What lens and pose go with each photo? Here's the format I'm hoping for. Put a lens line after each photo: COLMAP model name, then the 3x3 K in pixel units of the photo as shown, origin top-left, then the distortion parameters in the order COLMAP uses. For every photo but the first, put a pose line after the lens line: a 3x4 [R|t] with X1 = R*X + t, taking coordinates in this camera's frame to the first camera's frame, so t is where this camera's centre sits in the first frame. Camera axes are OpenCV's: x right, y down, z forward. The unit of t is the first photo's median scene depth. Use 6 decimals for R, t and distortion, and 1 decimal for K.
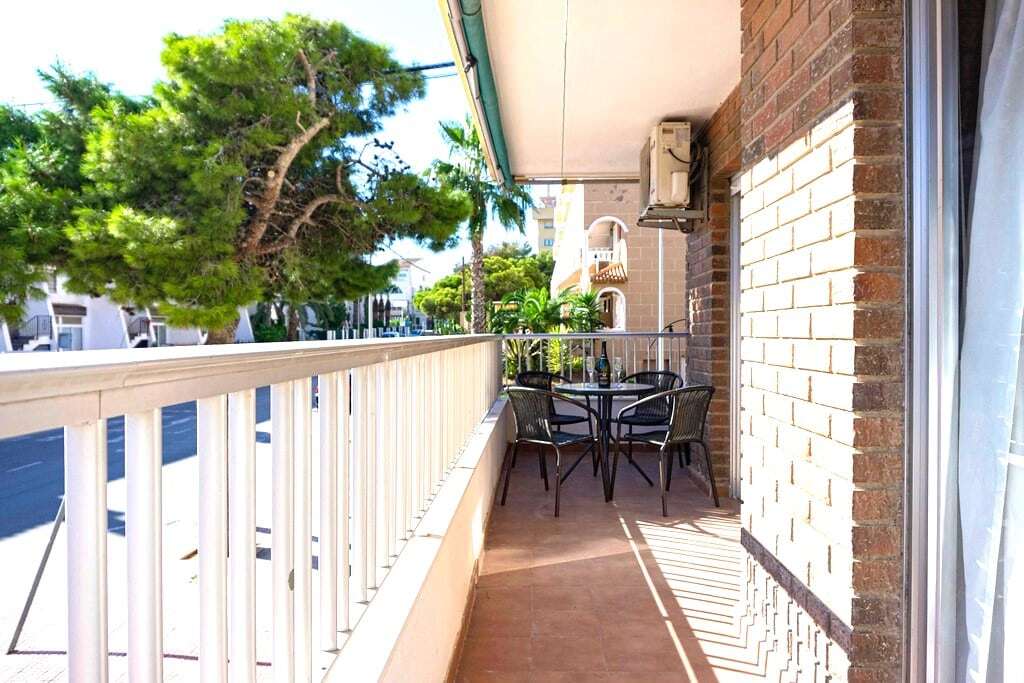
lens RADIAL K [[675.3, 0, 512.0], [0, 675.3, 341.5], [0, 0, 1]] dist [-0.024845, 0.004283]
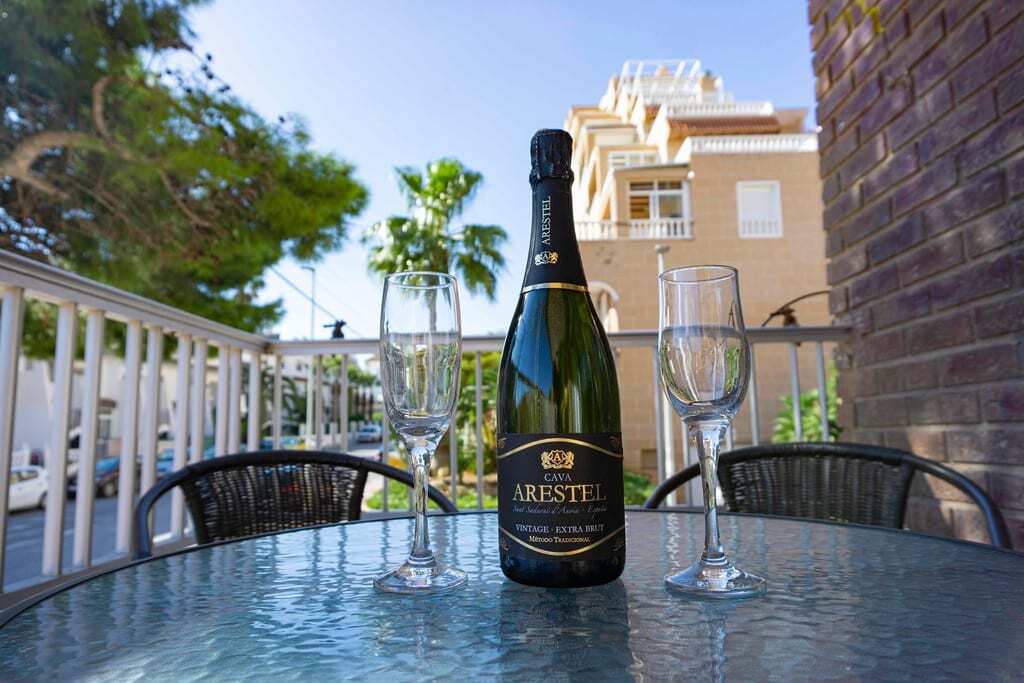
lens RADIAL K [[675.3, 0, 512.0], [0, 675.3, 341.5], [0, 0, 1]] dist [-0.024845, 0.004283]
pose [[0.999856, -0.005685, 0.015965, 0.026283], [0.007861, 0.990157, -0.139739, 0.009599], [-0.015014, 0.139844, 0.990060, 0.182102]]
